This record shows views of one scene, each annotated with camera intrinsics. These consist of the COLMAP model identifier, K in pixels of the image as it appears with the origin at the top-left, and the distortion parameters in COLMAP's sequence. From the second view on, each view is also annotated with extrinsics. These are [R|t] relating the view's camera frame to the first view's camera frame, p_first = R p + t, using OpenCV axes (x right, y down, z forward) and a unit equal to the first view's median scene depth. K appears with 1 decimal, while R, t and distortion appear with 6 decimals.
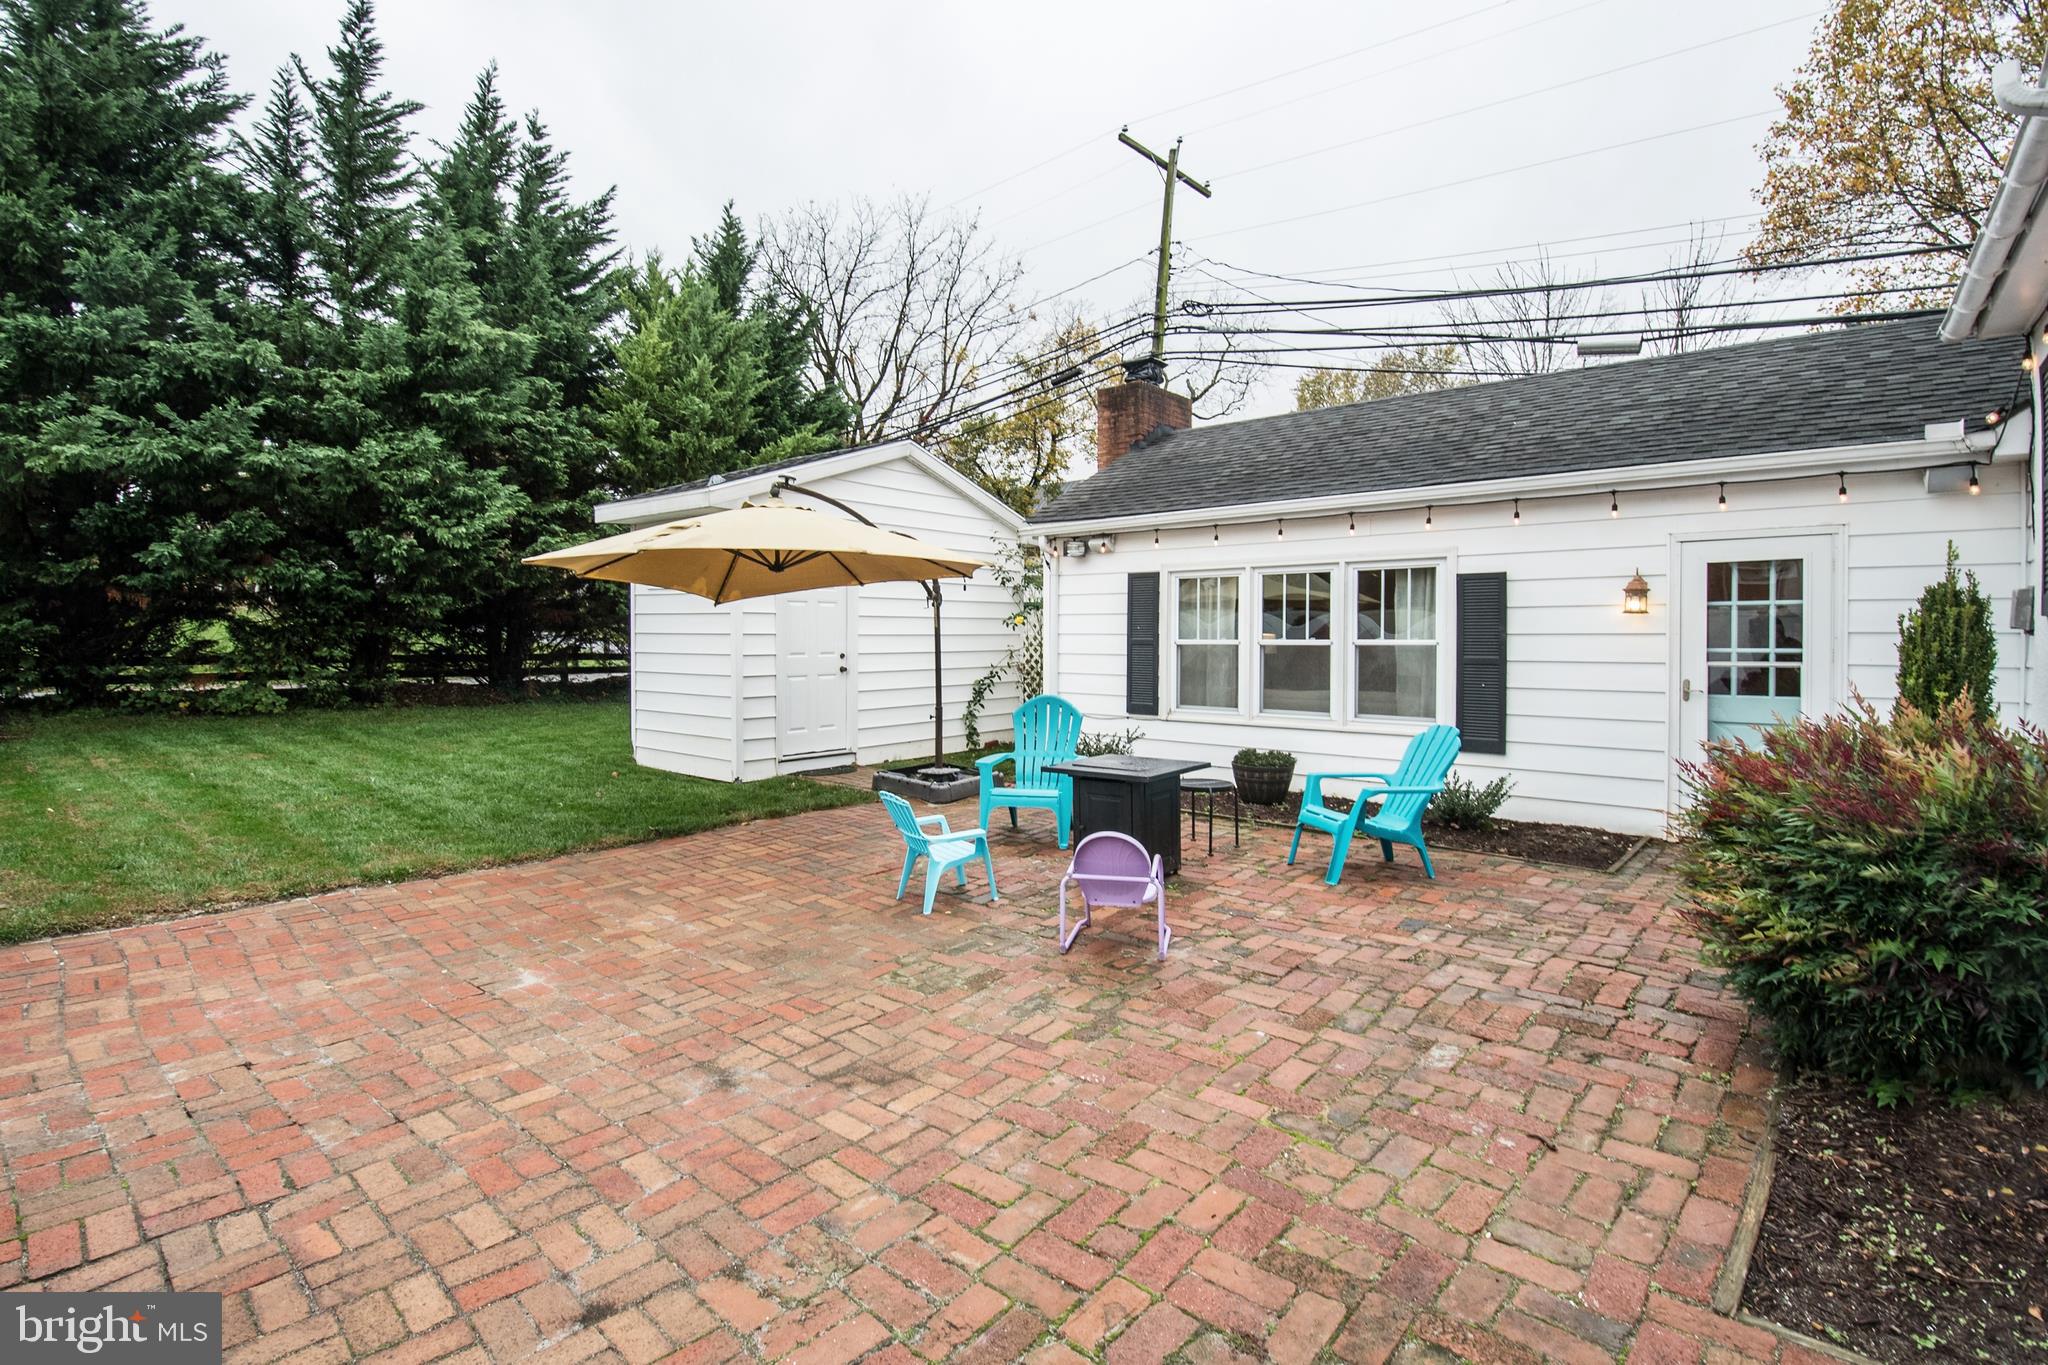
lens RADIAL K [[938.3, 0, 1008.4], [0, 938.3, 630.8], [0, 0, 1]] dist [-0.009527, -0.000869]
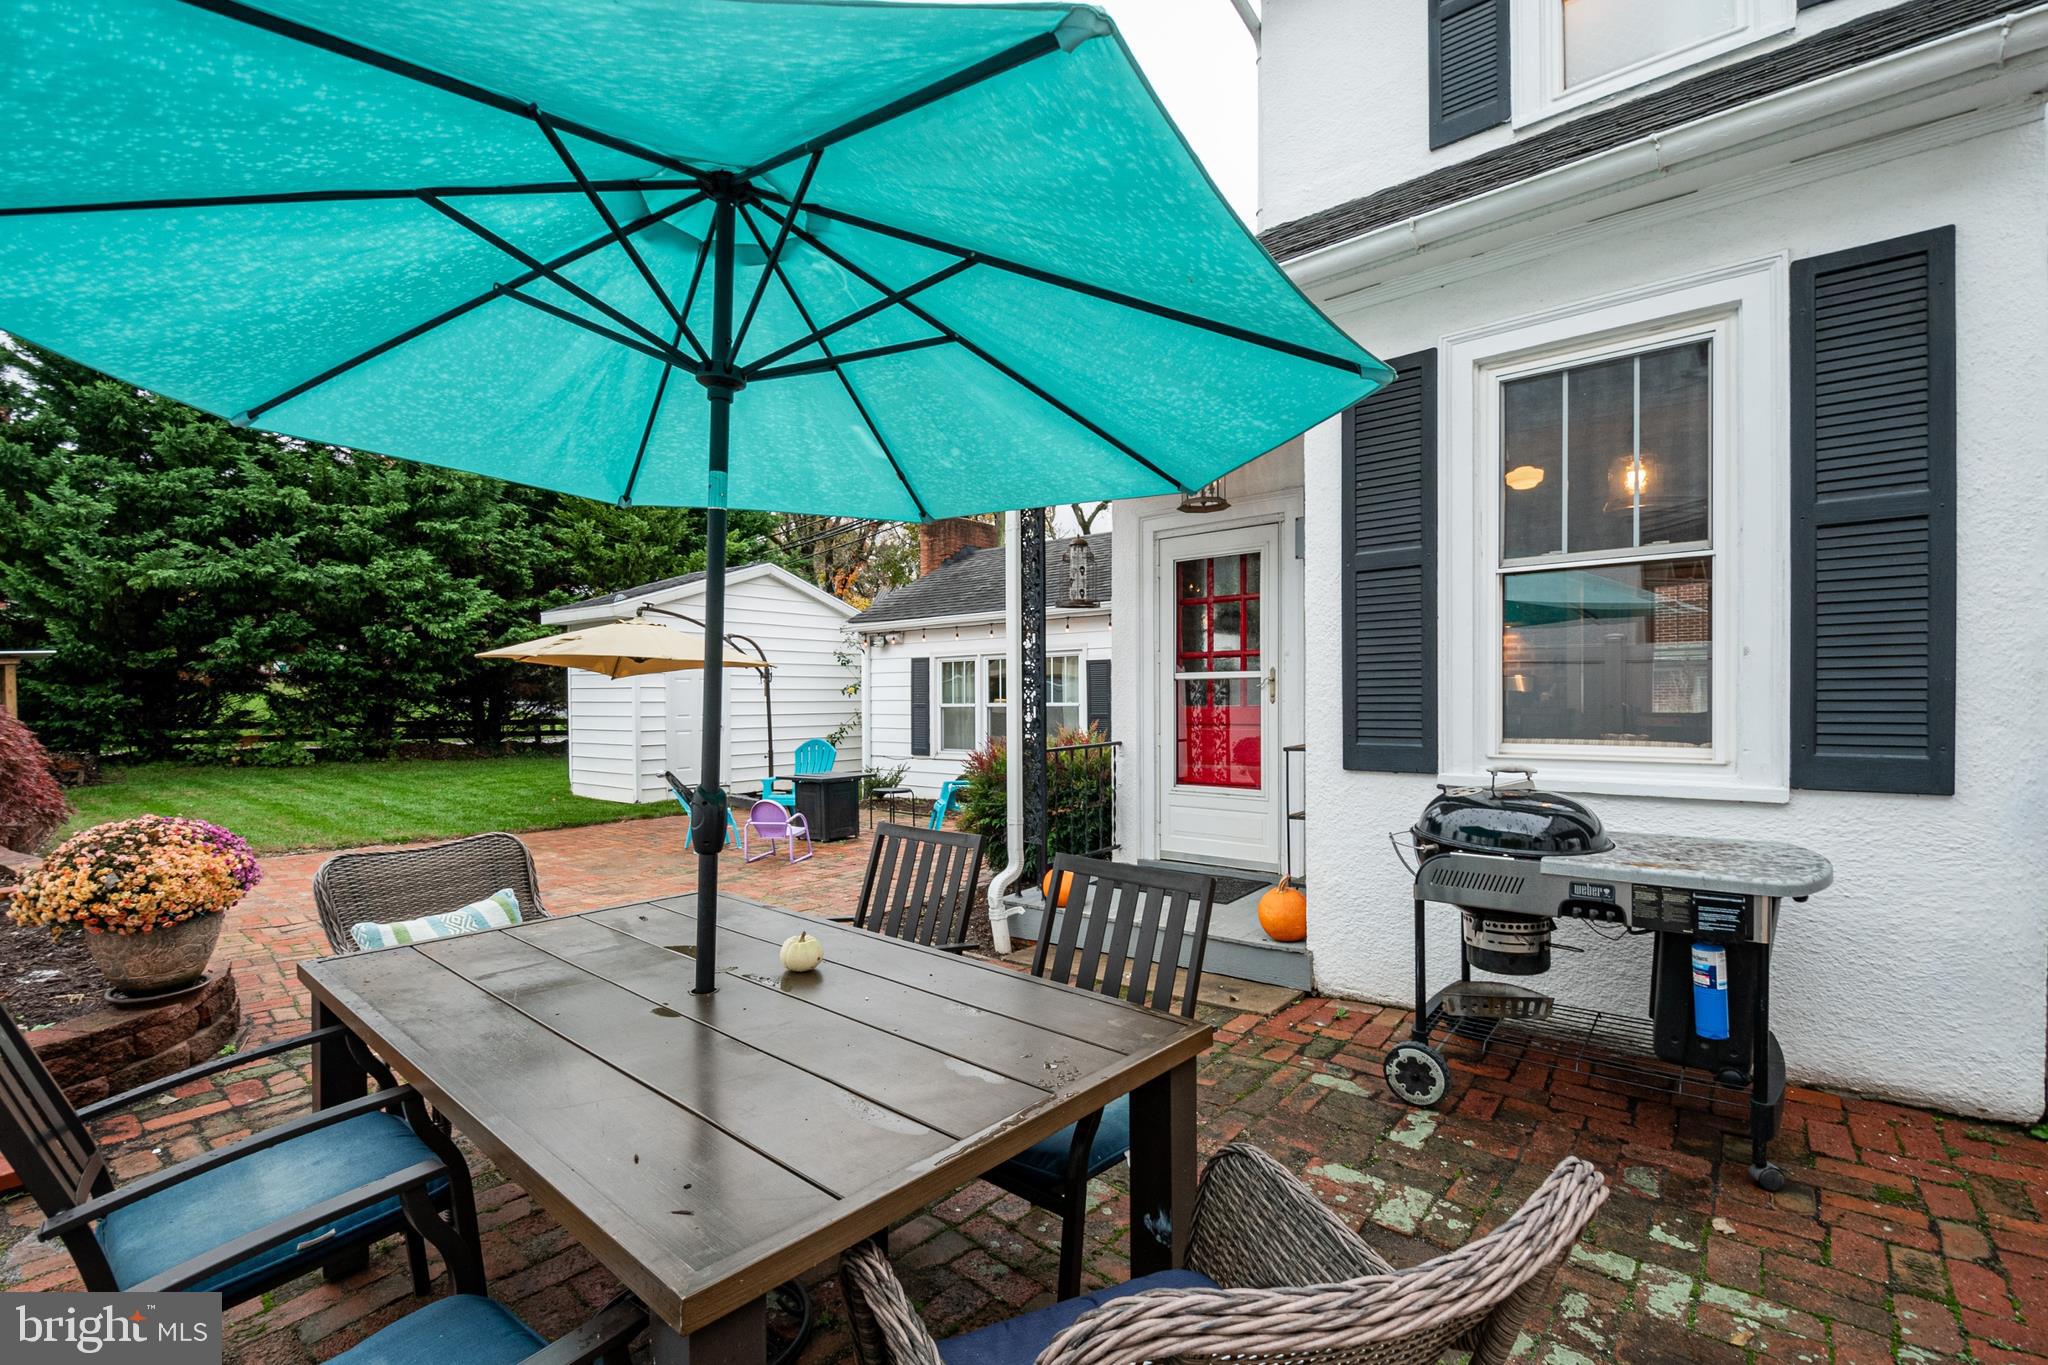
lens RADIAL K [[938.3, 0, 1030.0], [0, 938.3, 701.8], [0, 0, 1]] dist [-0.009527, -0.000869]
pose [[0.999847, -0.006212, 0.016350, 0.224642], [0.006150, 0.999974, 0.003862, 0.000906], [-0.016373, -0.003761, 0.999859, -0.349864]]
